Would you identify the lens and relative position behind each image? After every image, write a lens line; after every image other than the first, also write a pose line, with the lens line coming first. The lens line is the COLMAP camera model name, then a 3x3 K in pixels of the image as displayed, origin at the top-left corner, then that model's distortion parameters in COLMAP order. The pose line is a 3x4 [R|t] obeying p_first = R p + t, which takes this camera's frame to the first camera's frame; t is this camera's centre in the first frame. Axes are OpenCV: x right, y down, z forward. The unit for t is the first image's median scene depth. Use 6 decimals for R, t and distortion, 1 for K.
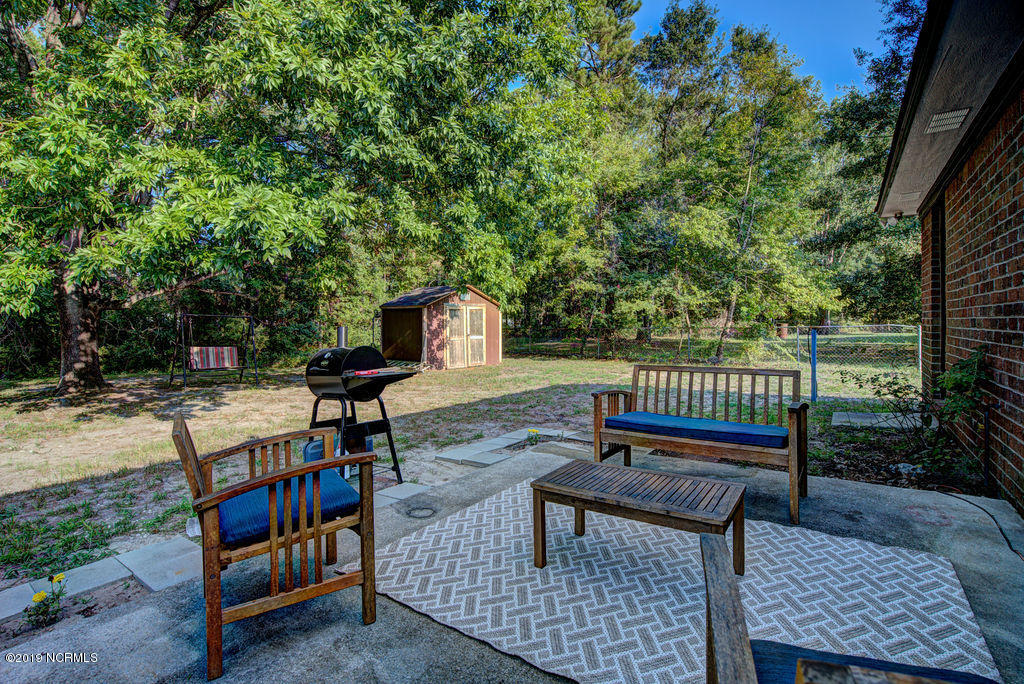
lens RADIAL K [[484.5, 0, 507.5], [0, 484.5, 338.7], [0, 0, 1]] dist [-0.052814, 0.019318]
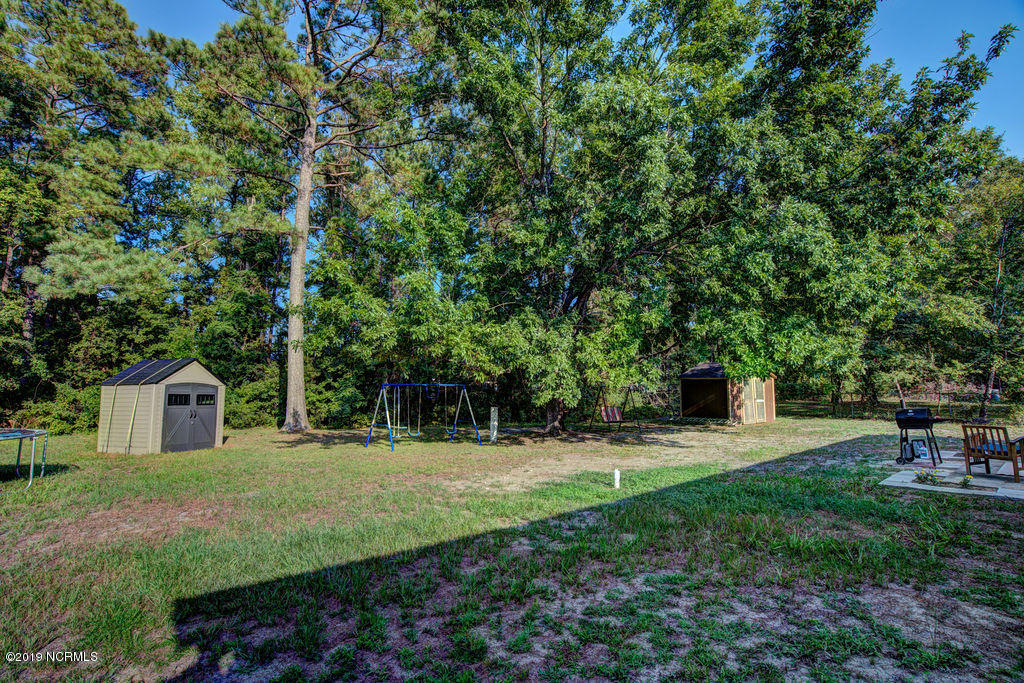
lens RADIAL K [[484.5, 0, 507.5], [0, 484.5, 338.2], [0, 0, 1]] dist [-0.052814, 0.019318]
pose [[0.961761, -0.017510, -0.273331, -0.390364], [-0.014636, 0.993243, -0.115126, -0.010561], [0.273500, 0.114724, 0.955006, -0.474014]]
